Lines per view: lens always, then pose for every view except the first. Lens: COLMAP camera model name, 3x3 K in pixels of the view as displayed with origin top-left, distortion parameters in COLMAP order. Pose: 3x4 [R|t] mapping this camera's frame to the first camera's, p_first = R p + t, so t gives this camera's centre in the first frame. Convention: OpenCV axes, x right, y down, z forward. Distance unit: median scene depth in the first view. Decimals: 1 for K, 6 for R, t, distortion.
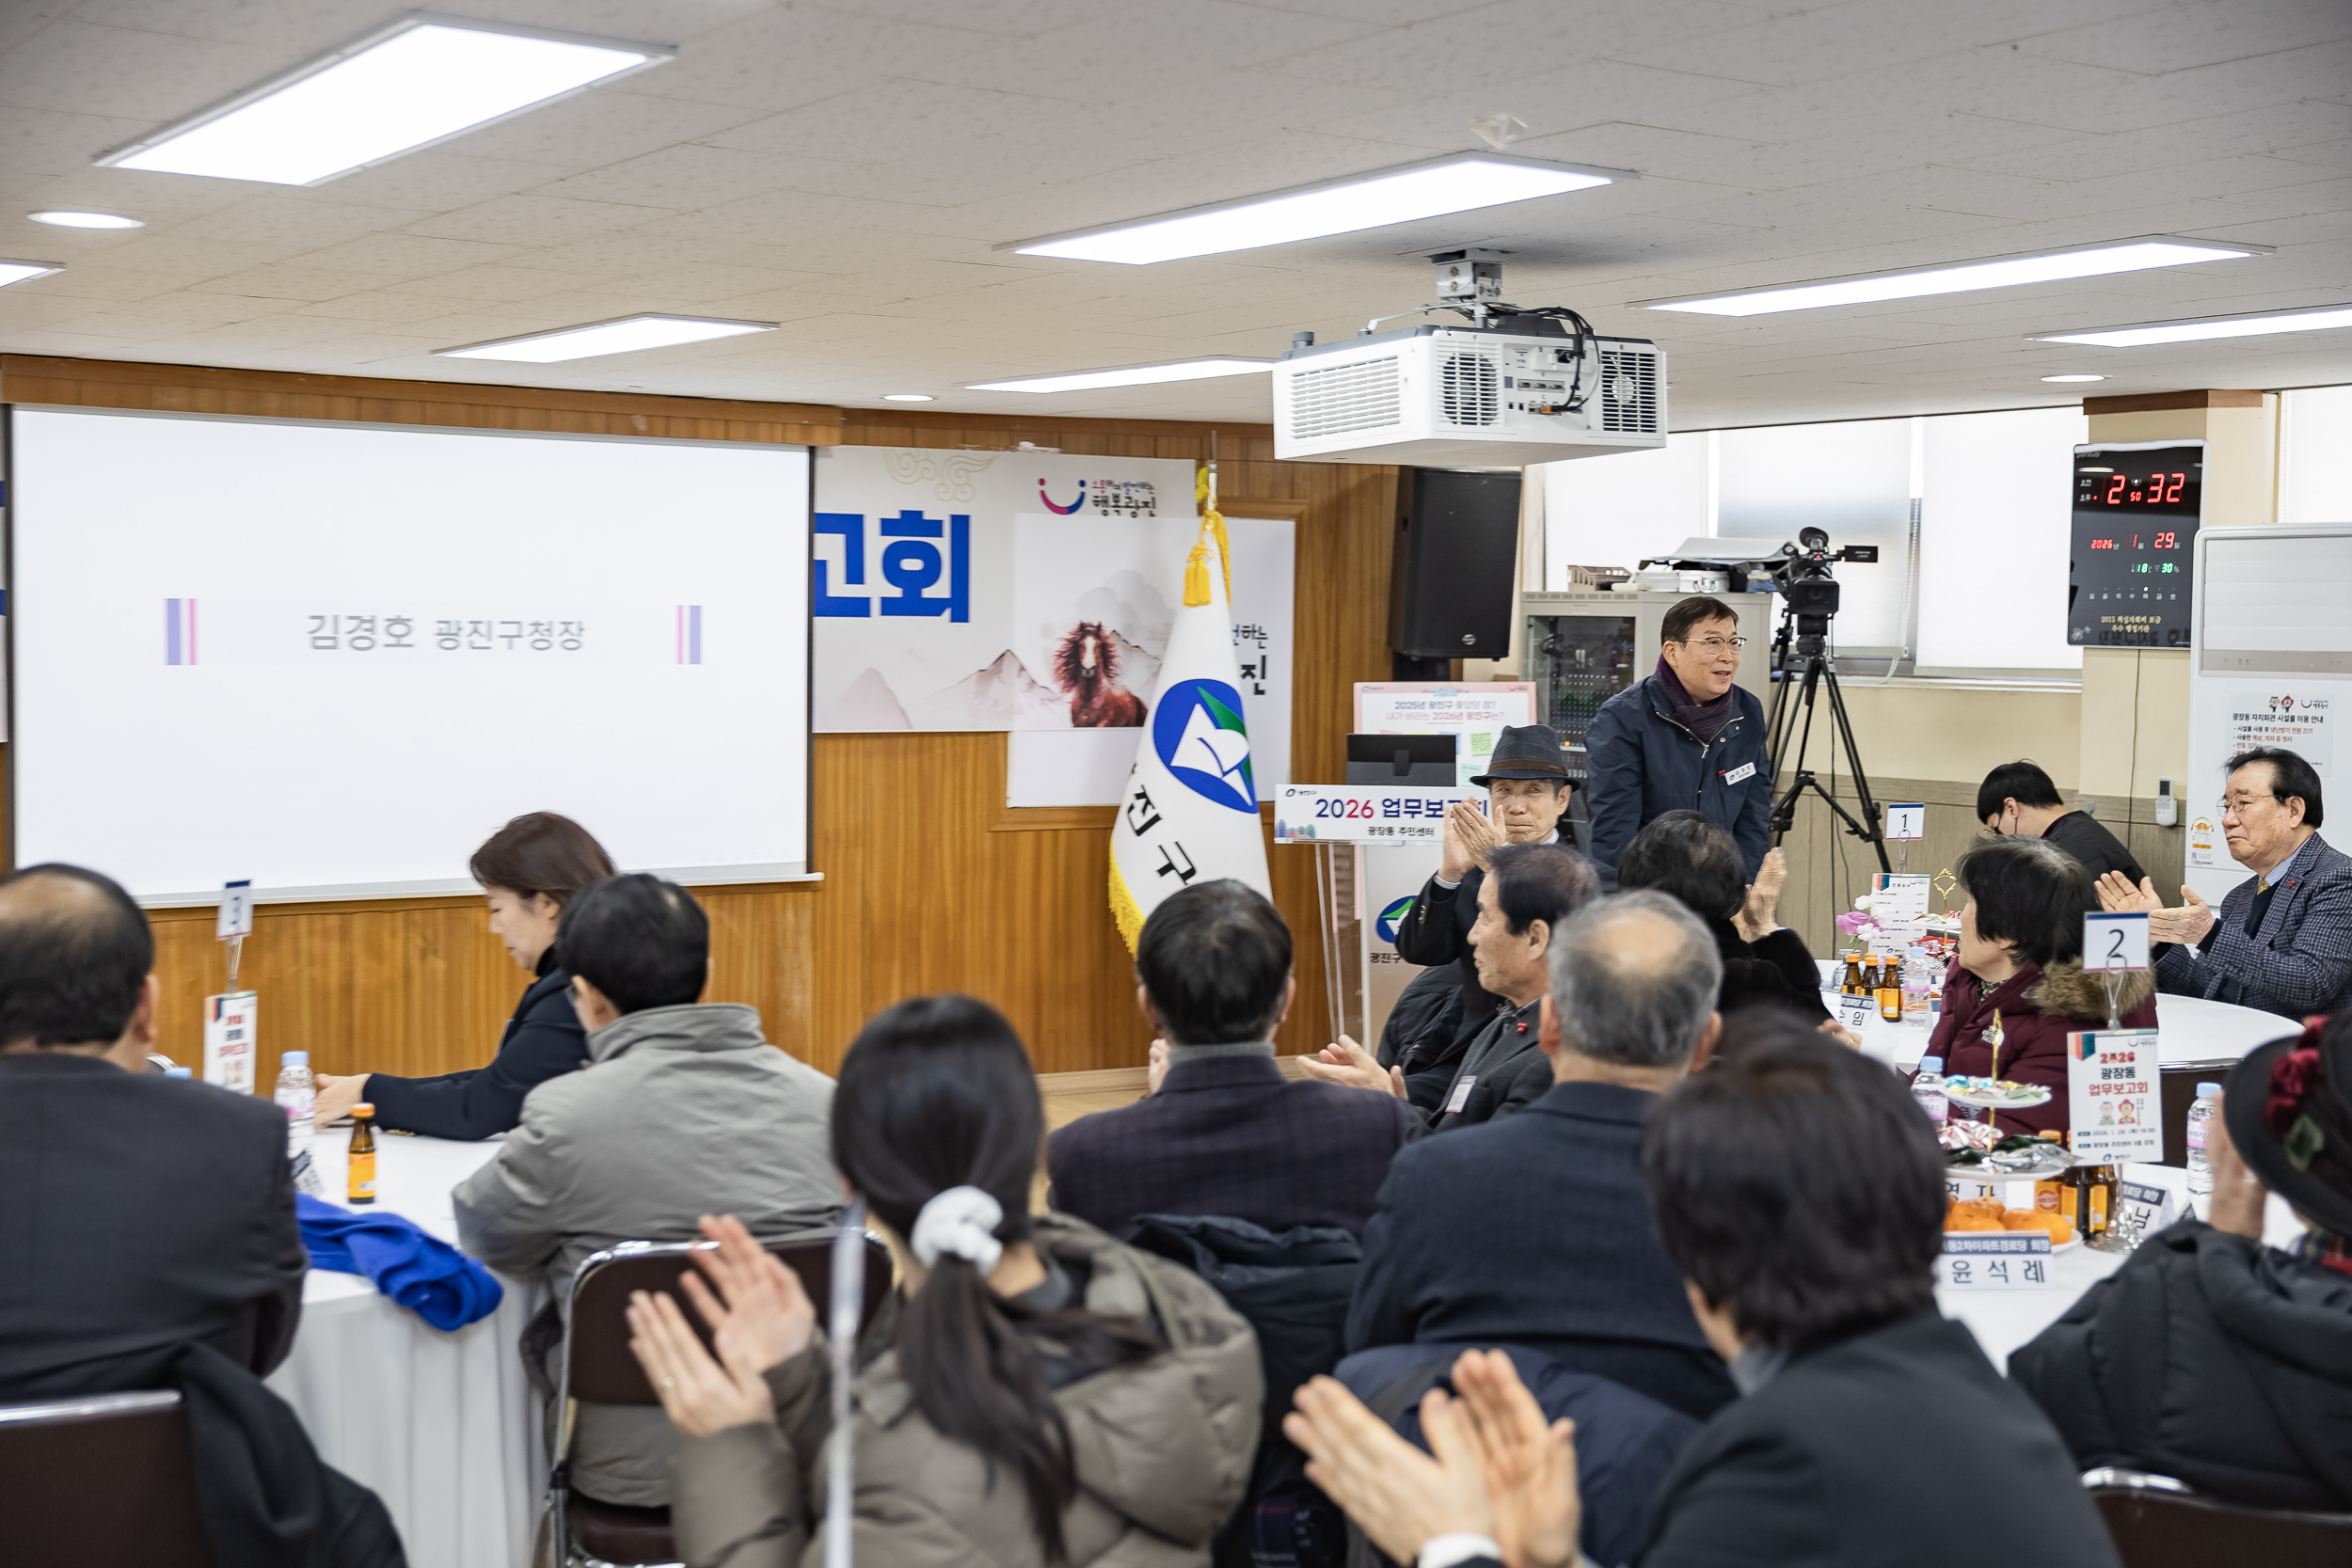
lens RADIAL K [[2935.5, 0, 1165.4], [0, 2935.5, 794.8], [0, 0, 1]] dist [0.028493, 0.017853]
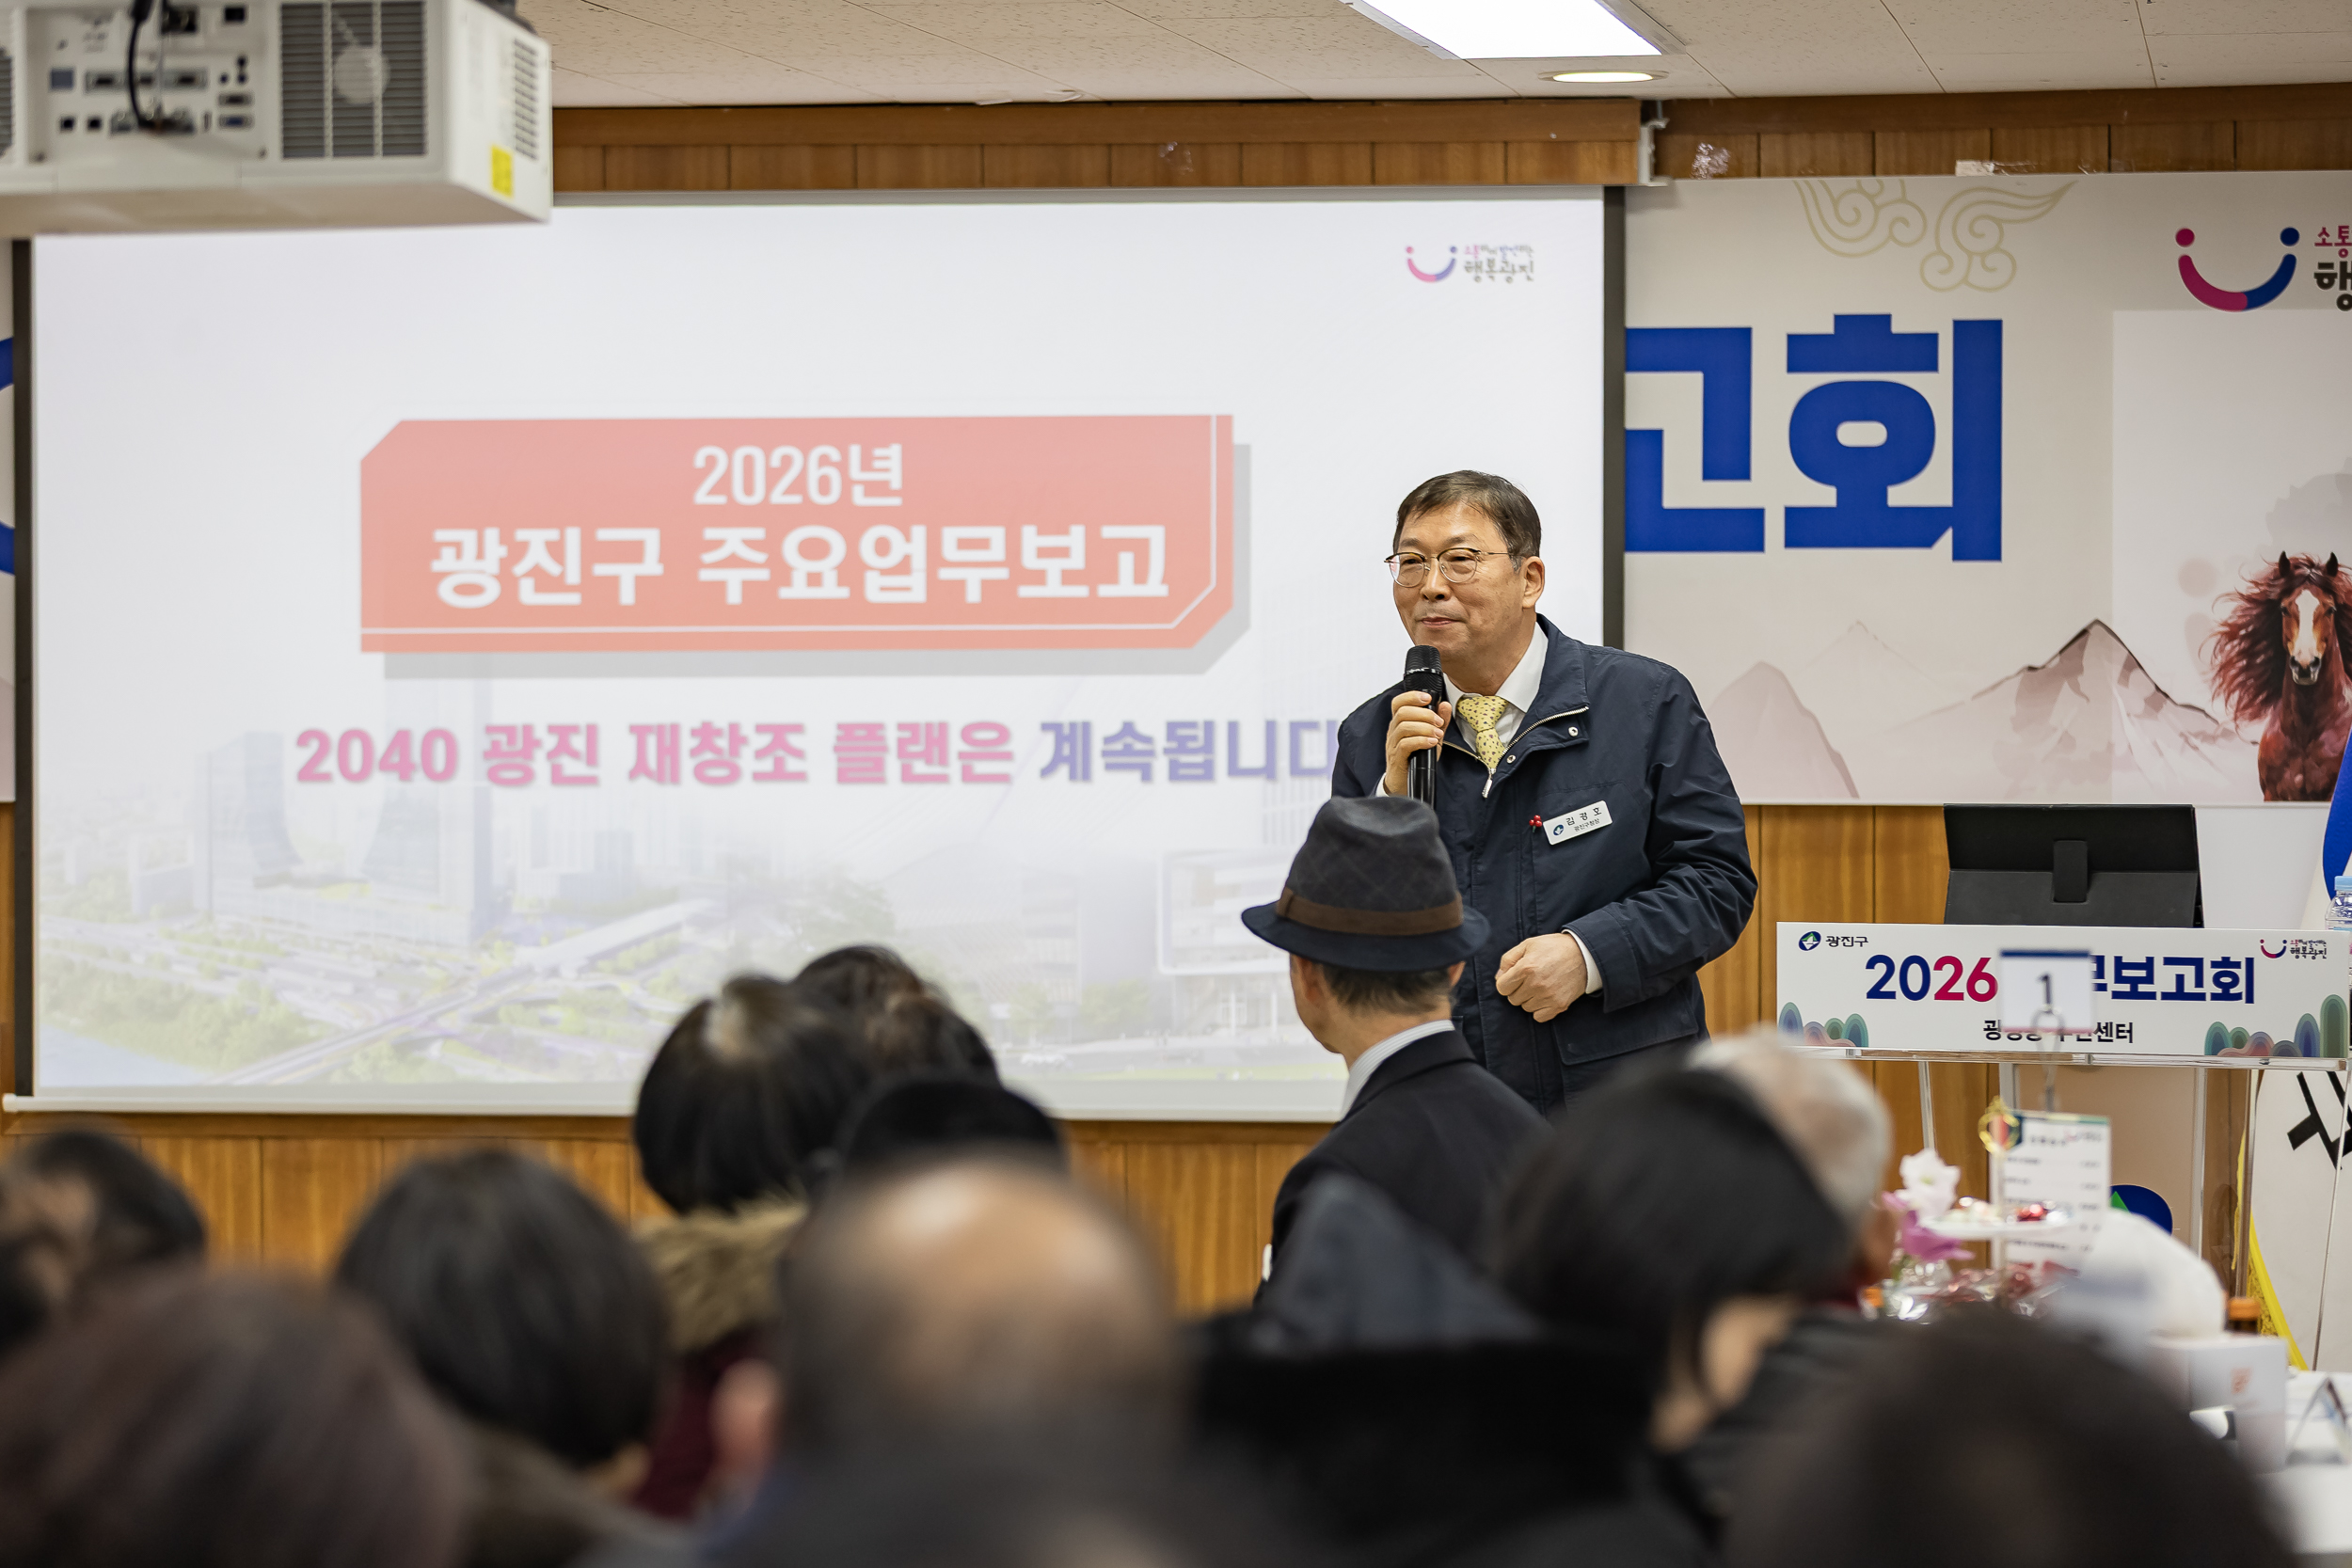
lens RADIAL K [[7627.0, 0, 1176.0], [0, 7627.0, 784.0], [0, 0, 1]] dist [-0.034631, 1.165345]
pose [[0.734188, 0.006827, -0.678912, 0.632458], [-0.031473, 0.999217, -0.023987, 0.006740], [0.678216, 0.038978, 0.733828, 0.071424]]
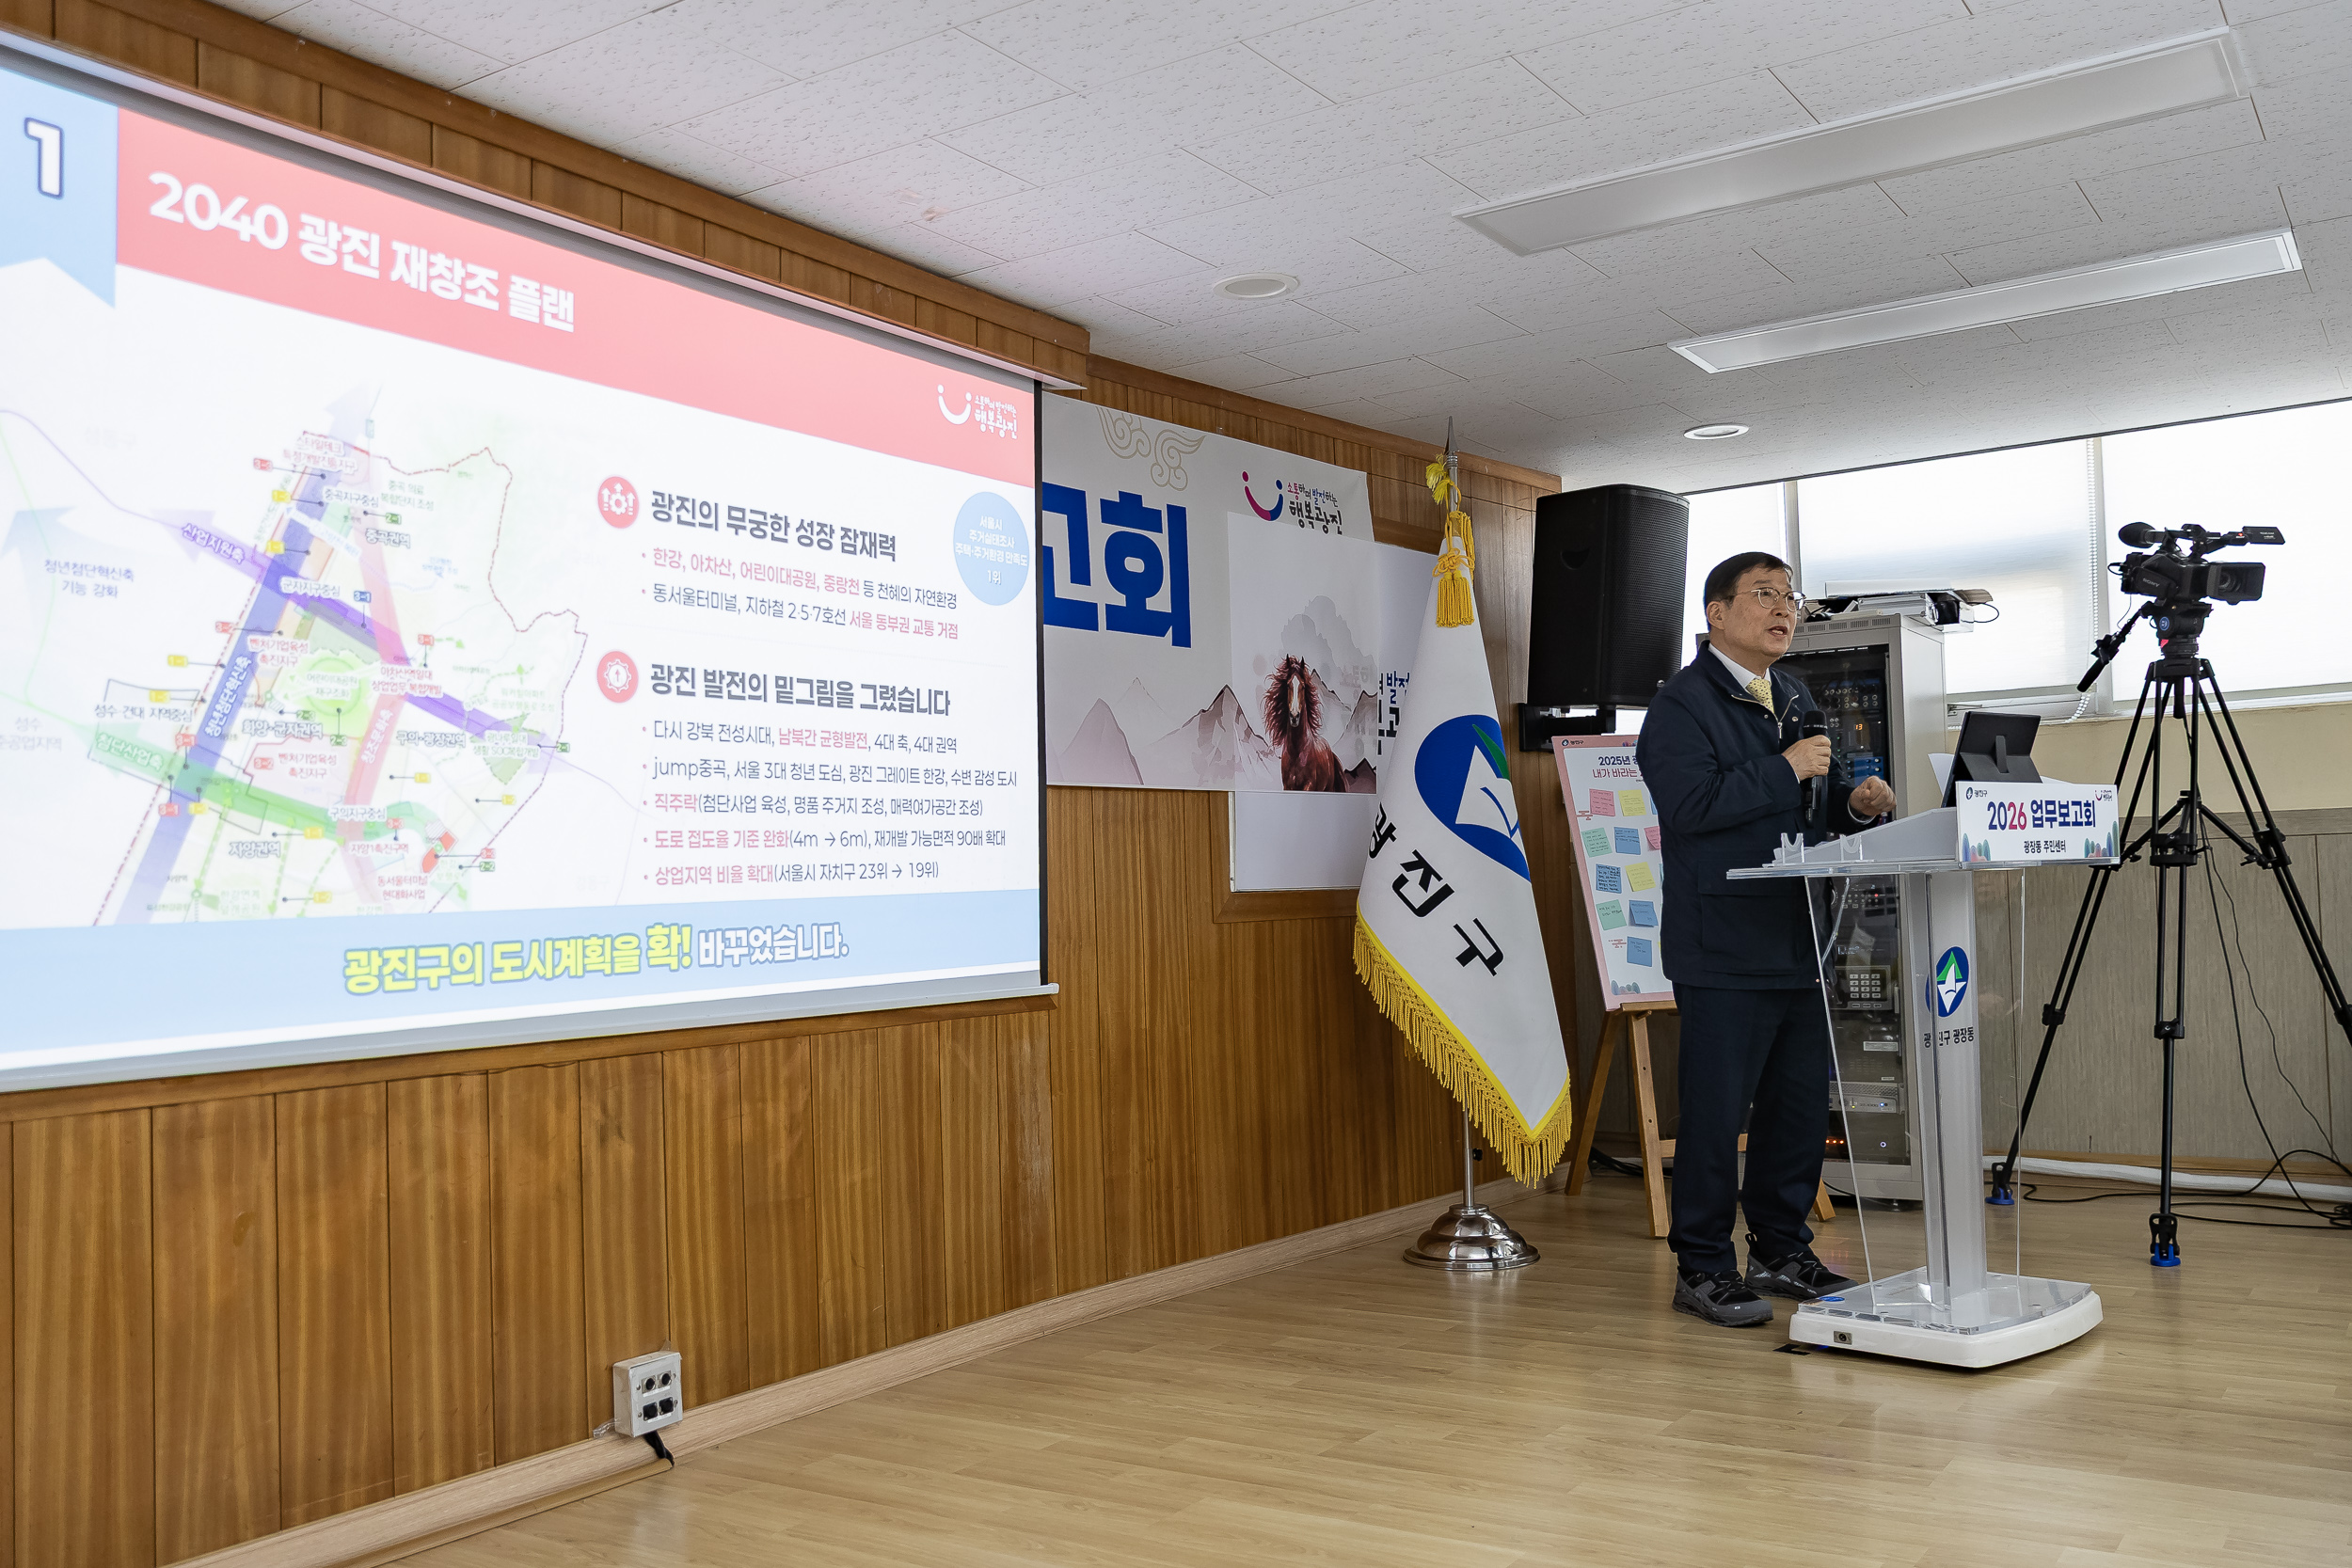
lens RADIAL K [[1941.8, 0, 1072.8], [0, 1941.8, 855.9], [0, 0, 1]] dist [-0.008222, 0.012317]
pose [[0.941909, -0.034087, 0.334134, -0.268542], [0.061819, 0.995435, -0.072714, 0.030078], [-0.330131, 0.089145, 0.939716, 0.549140]]
